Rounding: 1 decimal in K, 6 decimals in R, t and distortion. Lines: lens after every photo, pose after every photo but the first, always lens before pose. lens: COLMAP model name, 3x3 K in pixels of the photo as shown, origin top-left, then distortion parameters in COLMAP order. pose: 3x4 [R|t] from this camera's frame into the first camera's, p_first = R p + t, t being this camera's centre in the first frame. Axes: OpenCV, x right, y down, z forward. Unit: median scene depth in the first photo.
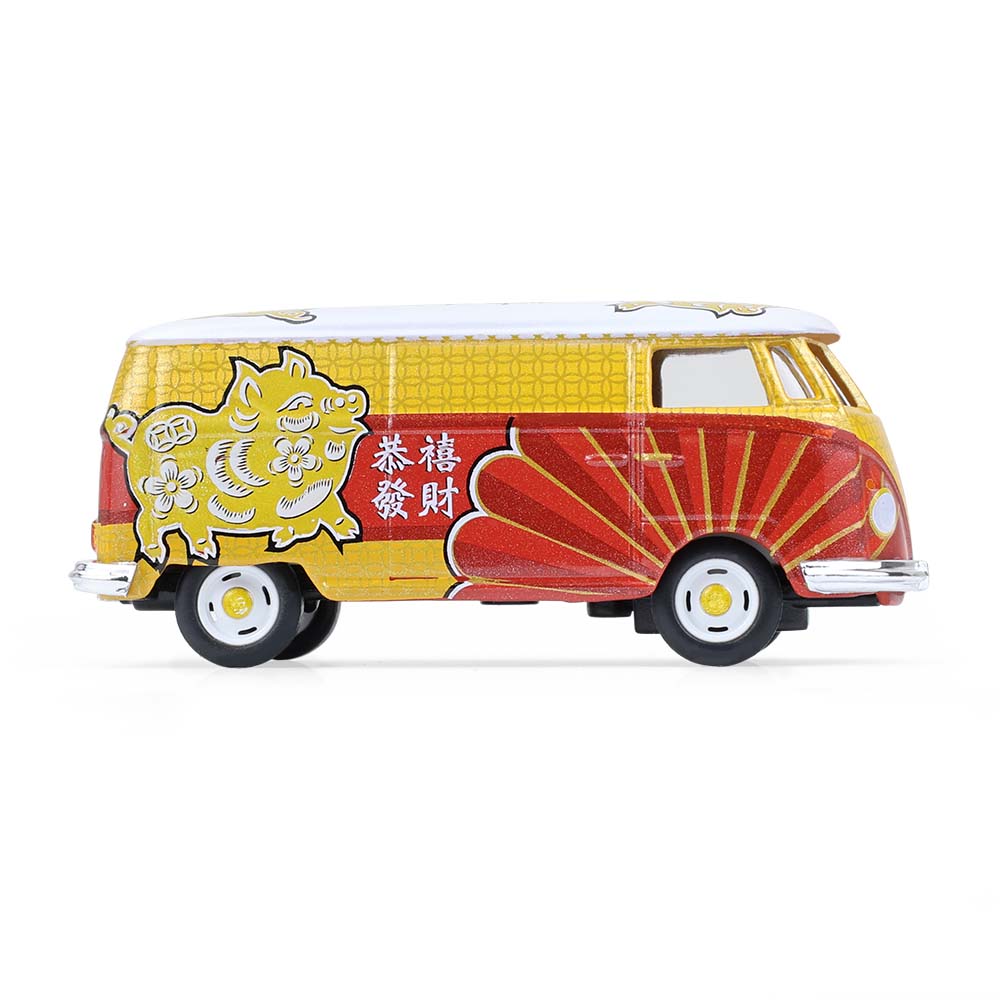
lens RADIAL K [[4505.2, 0, 500.0], [0, 4505.2, 500.0], [0, 0, 1]] dist [-0.167594, -3.933423]
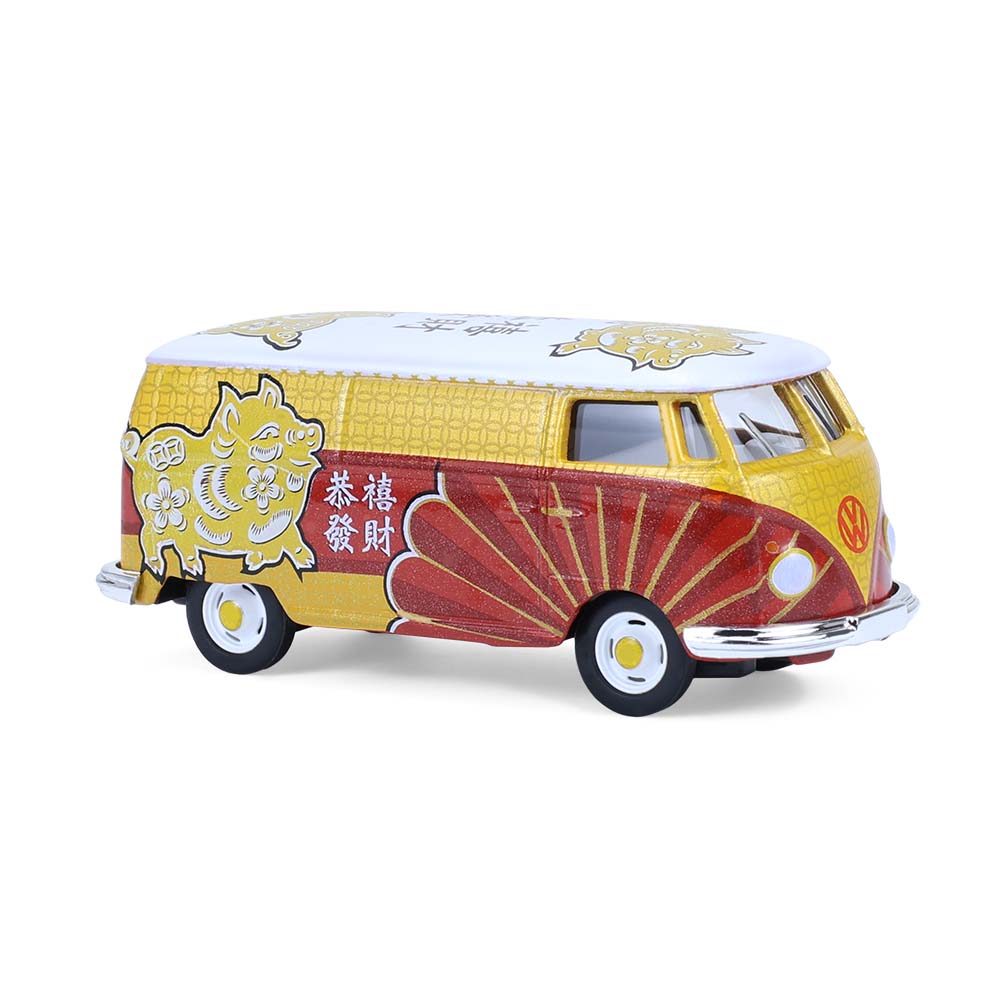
lens RADIAL K [[4505.2, 0, 500.0], [0, 4505.2, 500.0], [0, 0, 1]] dist [-0.167594, -3.933423]
pose [[0.899104, 0.056136, -0.434120, 0.454774], [0.022799, 0.984392, 0.174509, -0.186275], [0.437140, -0.166799, 0.883791, 0.105940]]
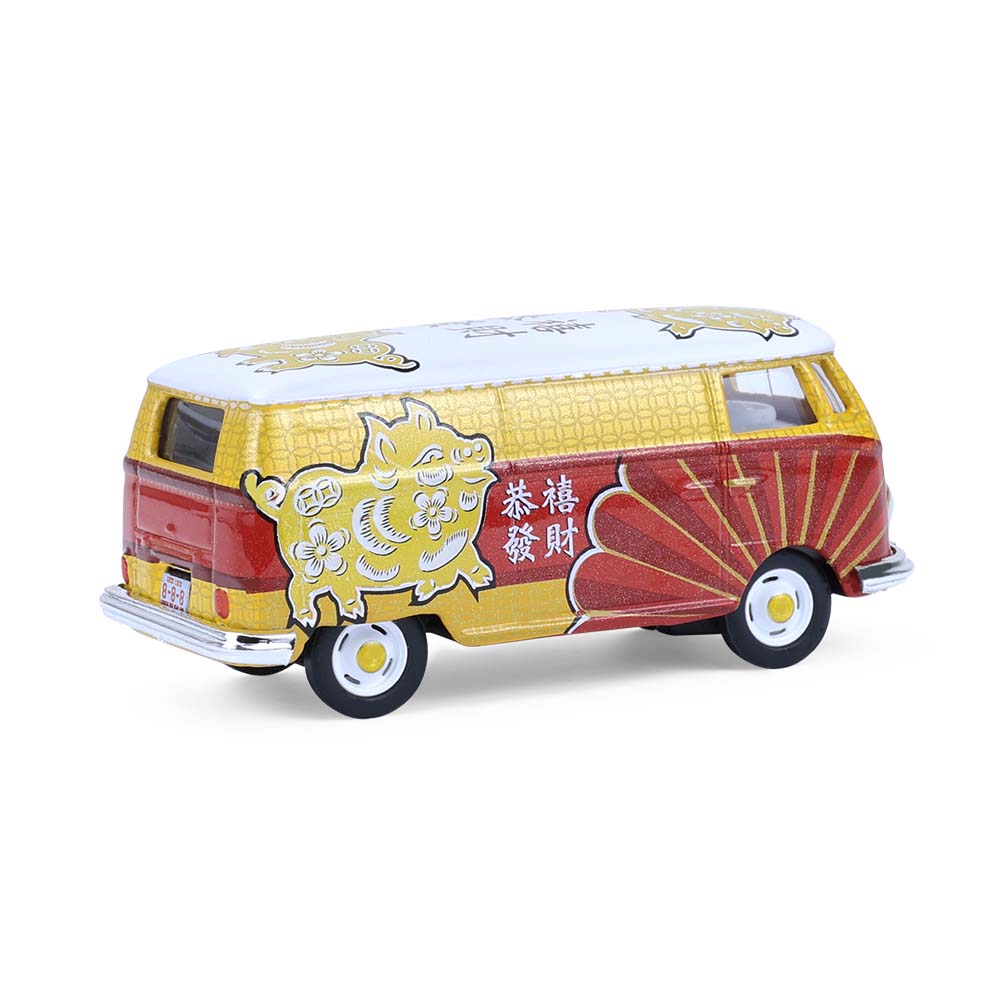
lens RADIAL K [[4505.2, 0, 500.0], [0, 4505.2, 500.0], [0, 0, 1]] dist [-0.167594, -3.933423]
pose [[0.825497, -0.097775, 0.555873, -0.592777], [0.002394, 0.985478, 0.169785, -0.182822], [-0.564401, -0.138826, 0.813744, 0.172967]]
